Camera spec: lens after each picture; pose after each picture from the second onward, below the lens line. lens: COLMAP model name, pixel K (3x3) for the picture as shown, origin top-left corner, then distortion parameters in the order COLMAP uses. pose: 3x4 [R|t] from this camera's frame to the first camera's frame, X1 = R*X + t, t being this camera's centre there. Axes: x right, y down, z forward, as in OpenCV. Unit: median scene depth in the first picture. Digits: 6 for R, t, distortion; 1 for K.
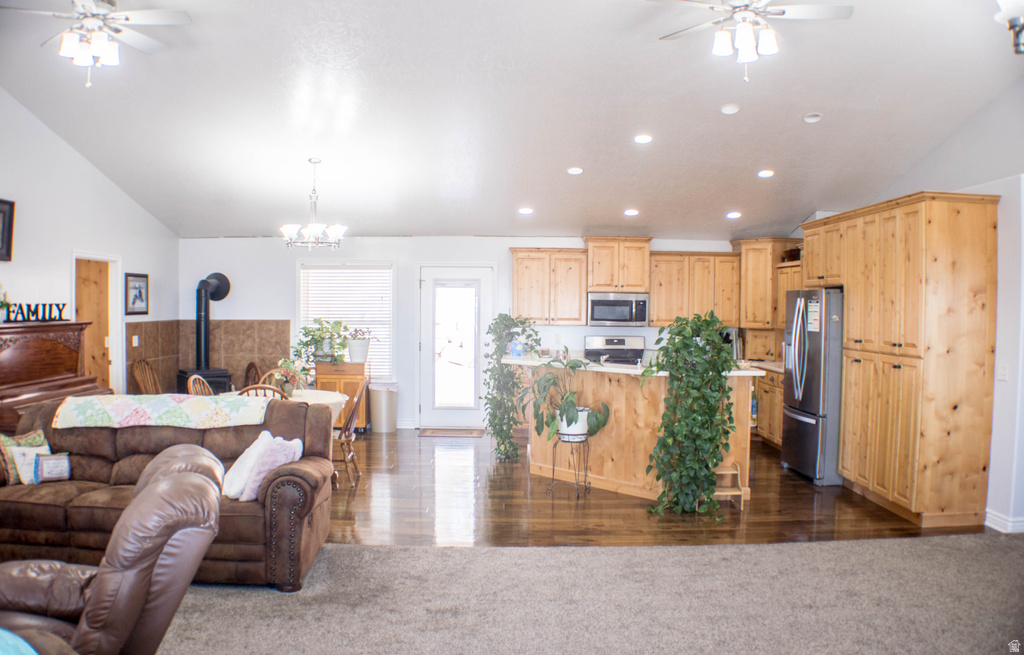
lens RADIAL K [[778.8, 0, 512.0], [0, 778.8, 327.5], [0, 0, 1]] dist [-0.175519, -0.000141]
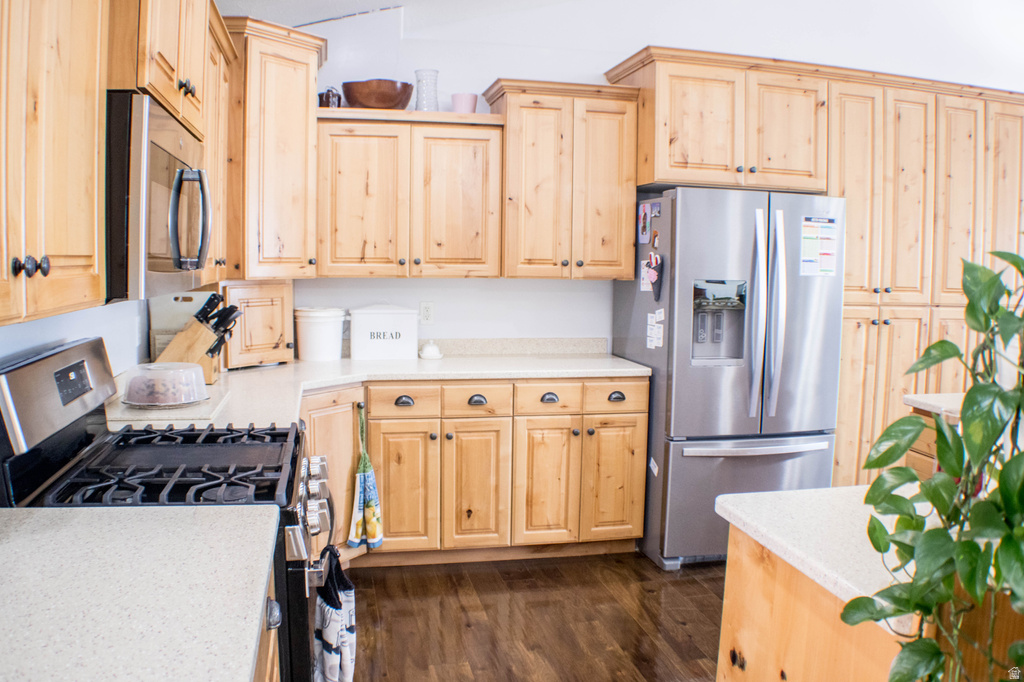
lens RADIAL K [[829.0, 0, 497.4], [0, 829.0, 342.6], [0, 0, 1]] dist [-0.223301, 0.089853]
pose [[-0.183296, -0.110754, 0.976799, -0.076192], [0.013697, 0.993249, 0.115190, -0.011808], [-0.982962, 0.034493, -0.180542, 0.958415]]
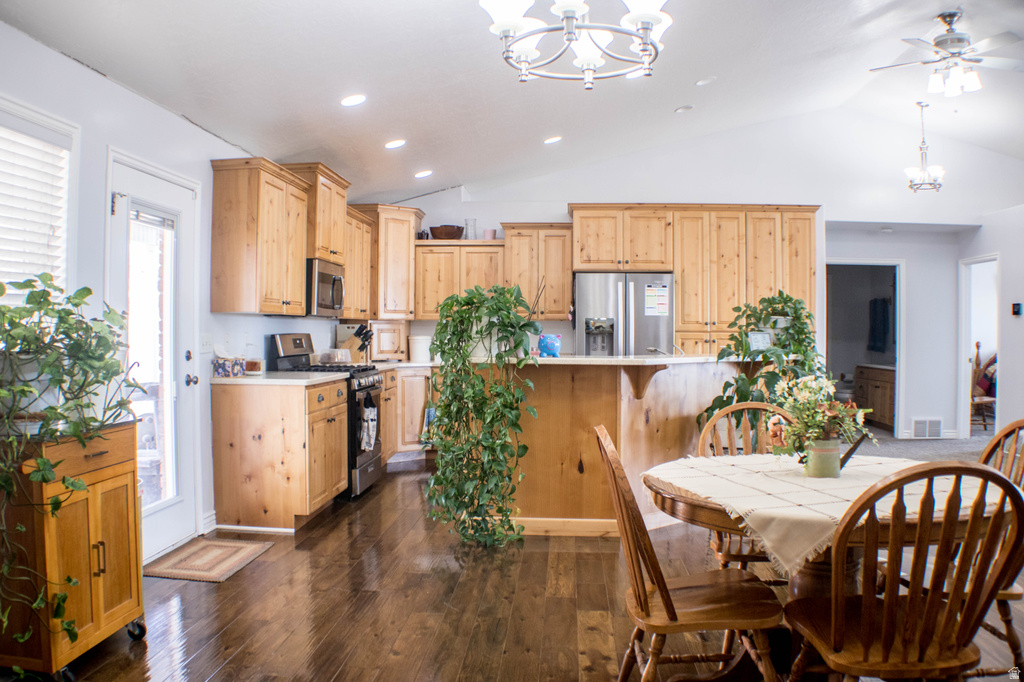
lens RADIAL K [[817.5, 0, 512.0], [0, 817.5, 341.0], [0, 0, 1]] dist [-0.193264, 0.061806]
pose [[0.085012, -0.022363, 0.996129, -0.501587], [0.024725, 0.999488, 0.020328, 0.008655], [-0.996073, 0.022901, 0.085521, 0.799729]]
